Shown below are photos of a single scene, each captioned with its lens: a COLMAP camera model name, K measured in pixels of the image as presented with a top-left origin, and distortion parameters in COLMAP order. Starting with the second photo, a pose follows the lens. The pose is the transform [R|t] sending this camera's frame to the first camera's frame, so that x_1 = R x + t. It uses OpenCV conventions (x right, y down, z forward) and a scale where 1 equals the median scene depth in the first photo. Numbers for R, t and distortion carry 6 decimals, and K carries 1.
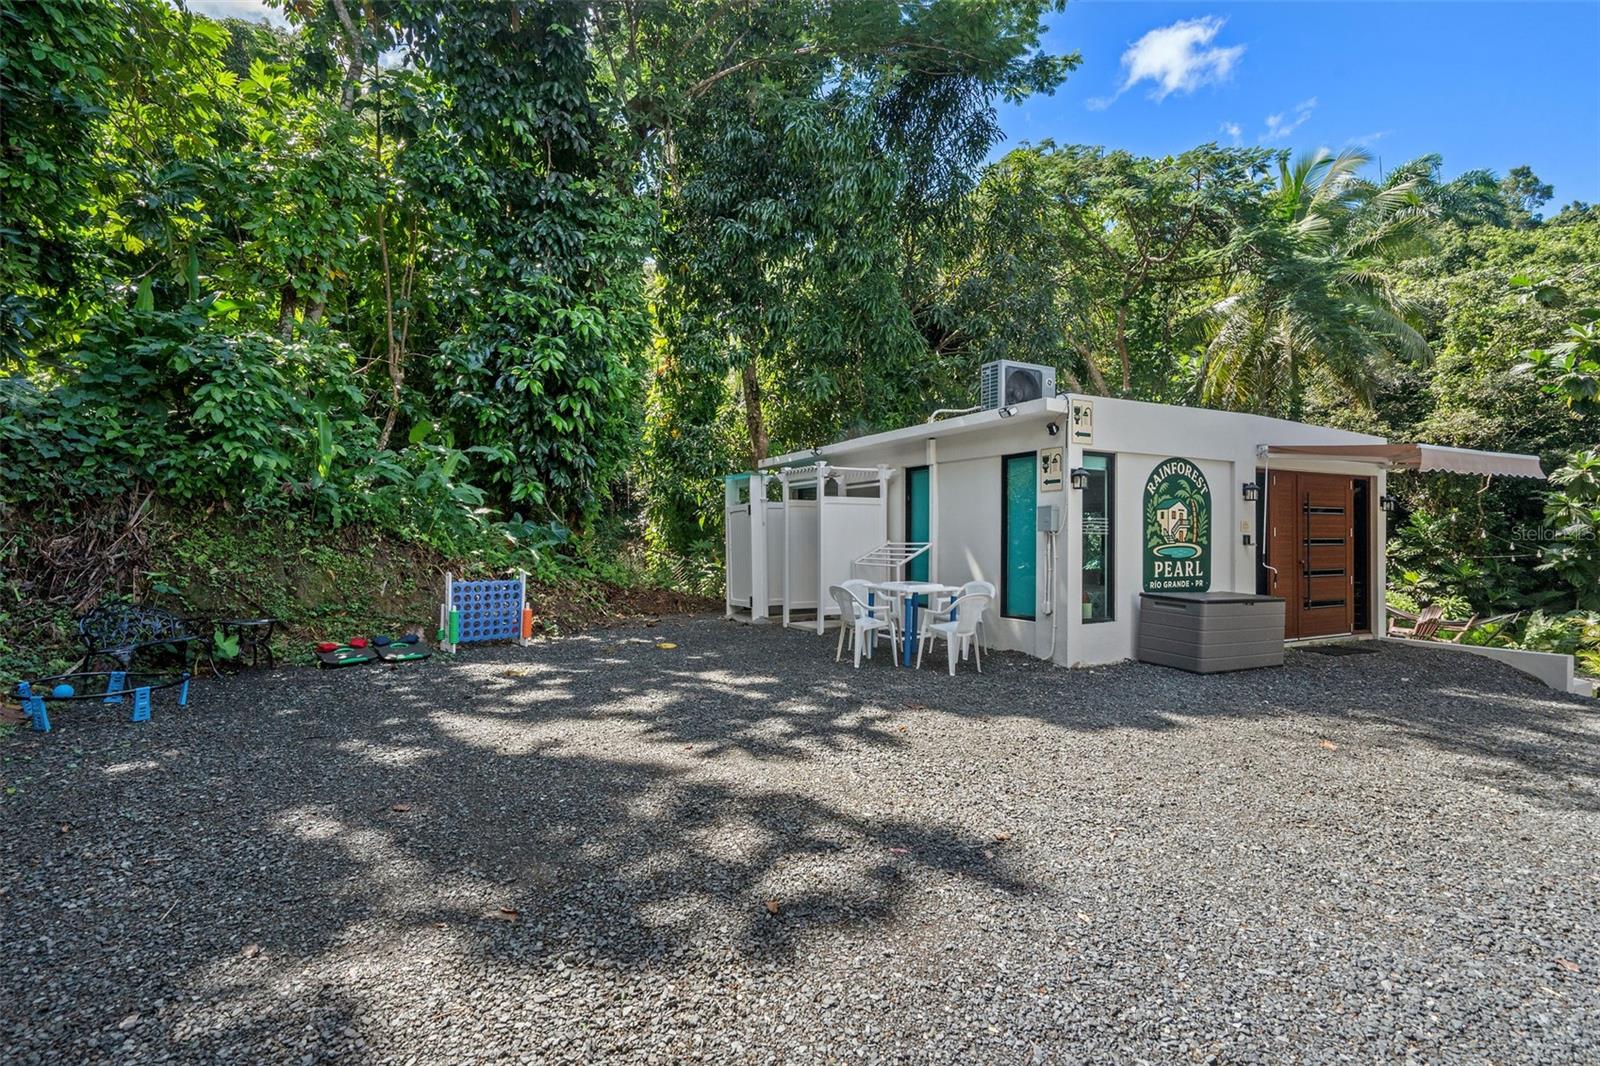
lens RADIAL K [[794.6, 0, 736.7], [0, 794.6, 535.0], [0, 0, 1]] dist [-0.000855, -0.020291]
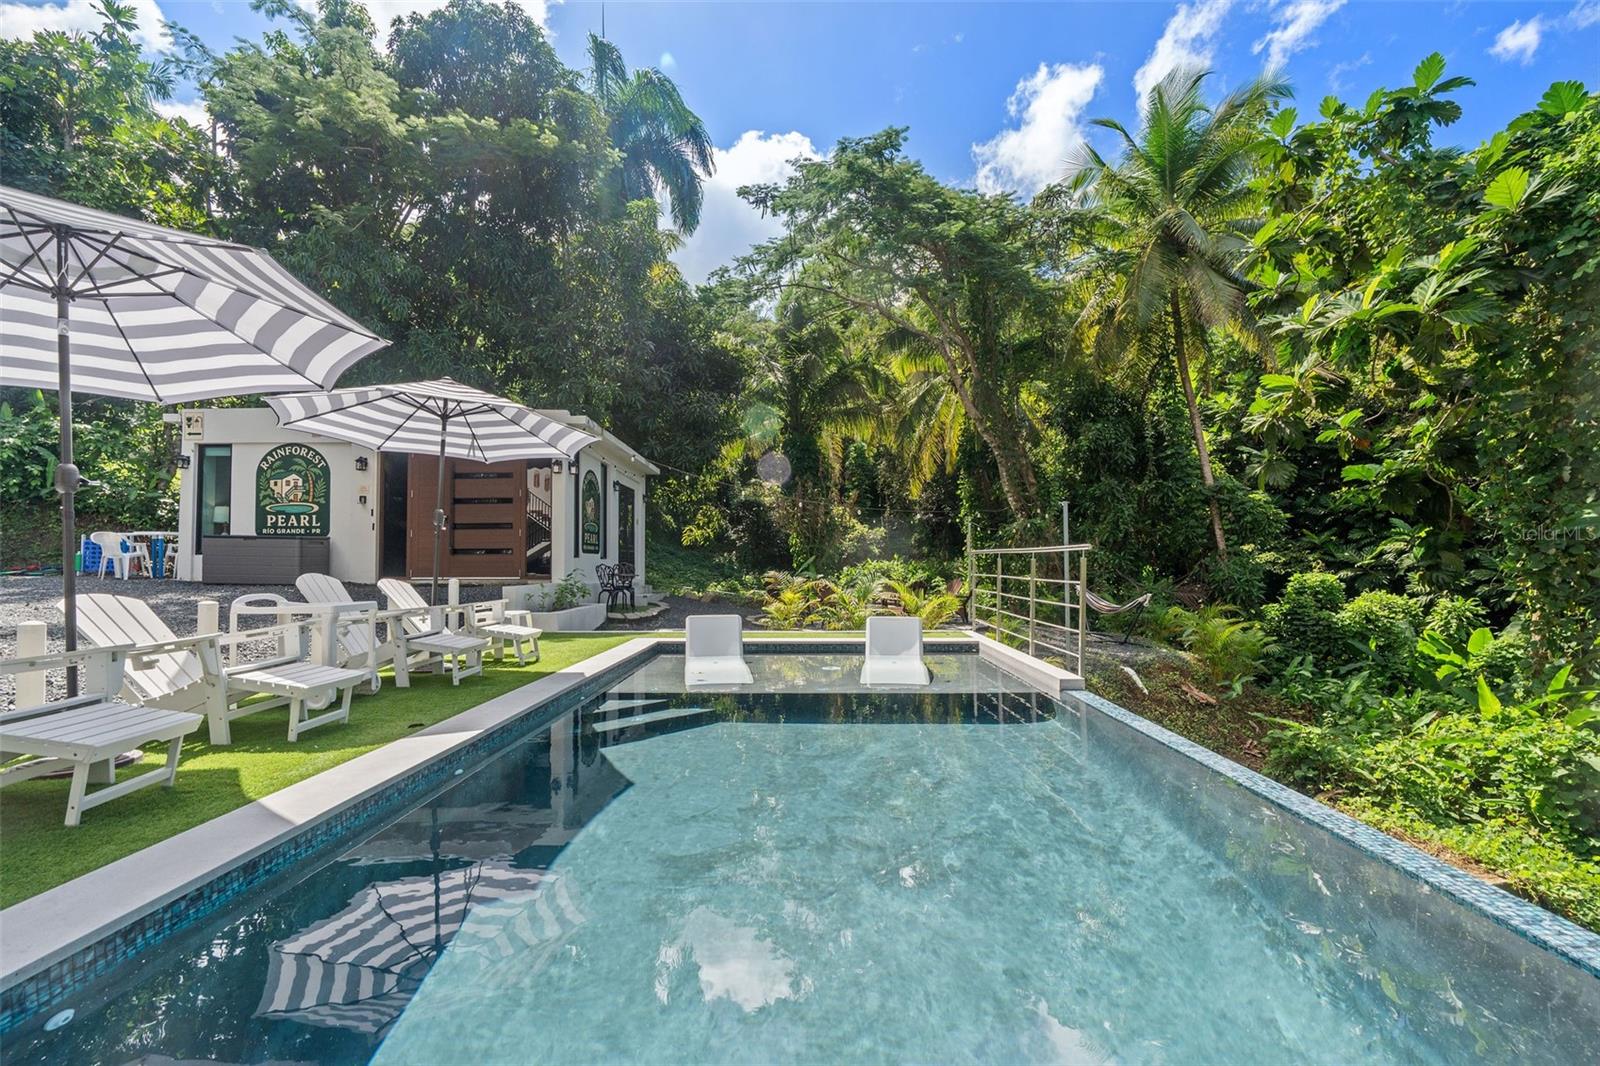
lens RADIAL K [[730.7, 0, 800.0], [0, 730.7, 533.0], [0, 0, 1]] dist [-0.002312, -0.000263]
pose [[0.872847, -0.022204, -0.487489, 1.978078], [0.005139, 0.999327, -0.036315, 0.116506], [0.487967, 0.029192, 0.872374, 0.296232]]
